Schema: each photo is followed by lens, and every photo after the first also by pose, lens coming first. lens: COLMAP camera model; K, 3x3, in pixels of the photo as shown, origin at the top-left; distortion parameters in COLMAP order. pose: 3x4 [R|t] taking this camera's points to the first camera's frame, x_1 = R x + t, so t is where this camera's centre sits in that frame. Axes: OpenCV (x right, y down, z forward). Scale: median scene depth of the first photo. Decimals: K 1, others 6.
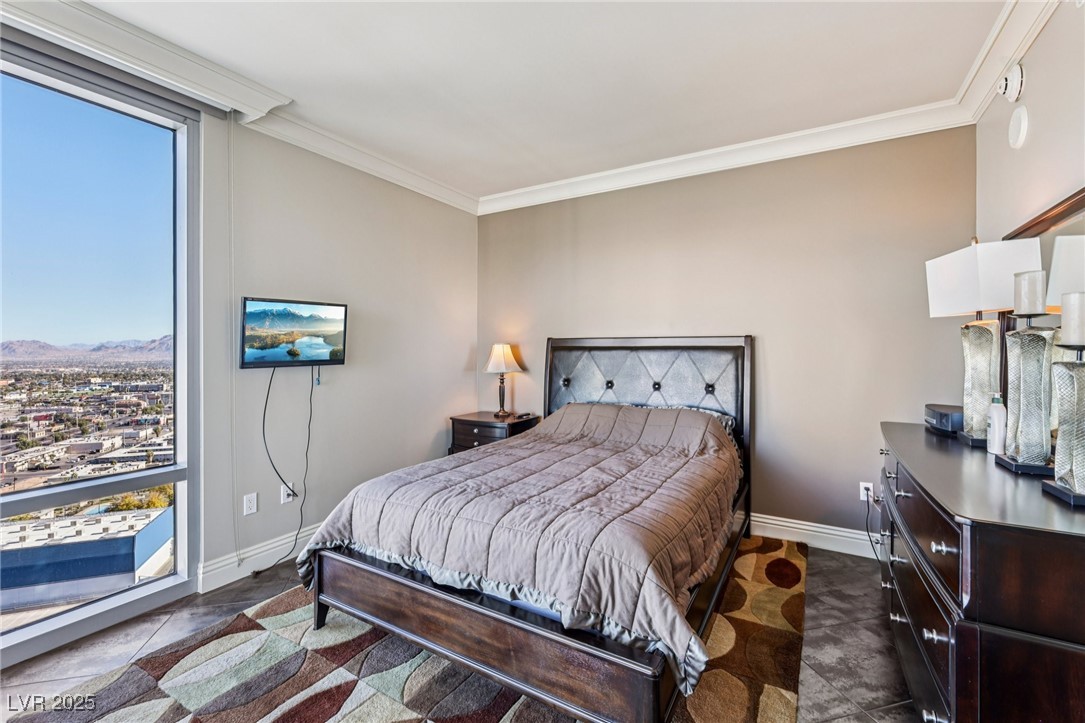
lens RADIAL K [[472.7, 0, 539.4], [0, 472.7, 345.5], [0, 0, 1]] dist [0.002593, 0.000483]
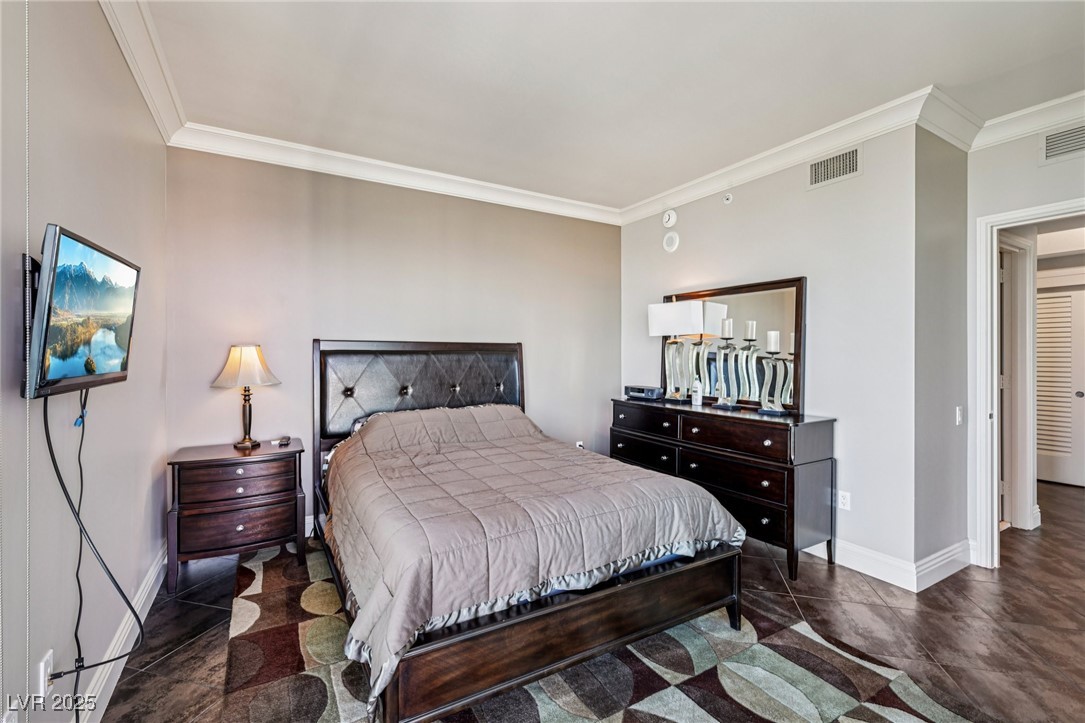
lens RADIAL K [[472.9, 0, 544.4], [0, 472.9, 349.9], [0, 0, 1]] dist [0.018701, -0.000022]
pose [[0.483505, 0.005386, 0.875325, -0.498540], [-0.009221, 0.999957, -0.001059, -0.000628], [-0.875293, -0.007560, 0.483534, 0.259620]]
